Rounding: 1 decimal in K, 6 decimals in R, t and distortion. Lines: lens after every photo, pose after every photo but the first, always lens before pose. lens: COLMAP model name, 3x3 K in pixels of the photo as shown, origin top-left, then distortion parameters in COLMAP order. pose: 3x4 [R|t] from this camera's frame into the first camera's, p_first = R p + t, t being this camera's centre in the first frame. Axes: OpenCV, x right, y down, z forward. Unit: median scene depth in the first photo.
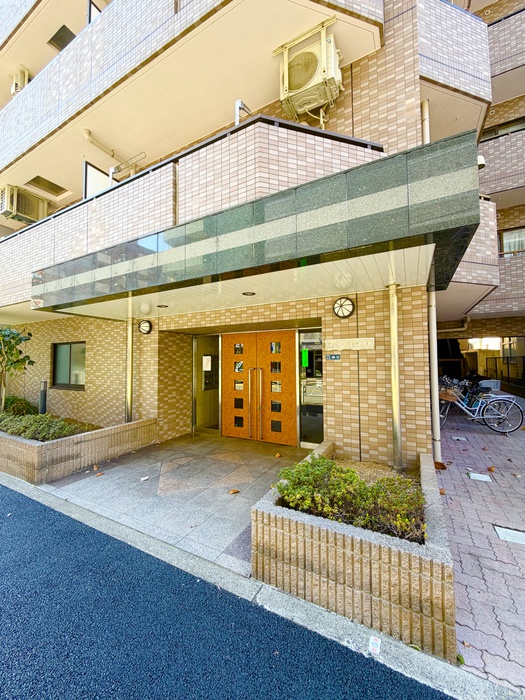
lens RADIAL K [[278.0, 0, 262.3], [0, 278.0, 348.7], [0, 0, 1]] dist [0.000163, 0.000650]
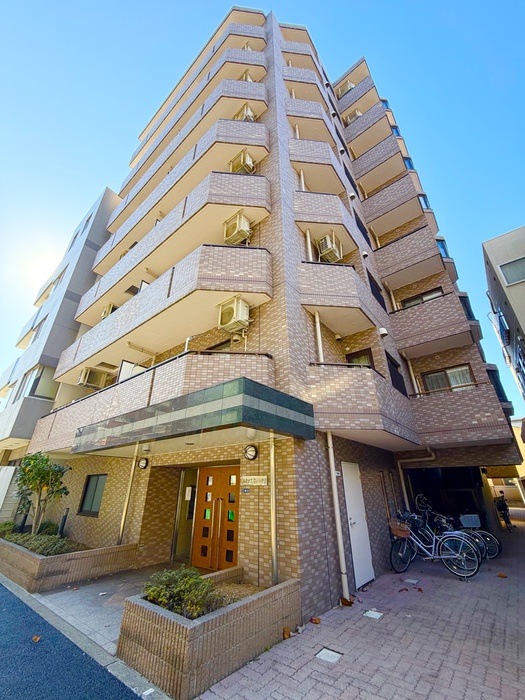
lens RADIAL K [[278.0, 0, 262.3], [0, 278.0, 348.7], [0, 0, 1]] dist [0.000163, 0.000650]
pose [[0.981232, -0.082409, -0.174333, 0.454683], [0.004701, 0.914033, -0.405613, -0.038315], [0.192772, 0.397181, 0.897266, -0.348458]]
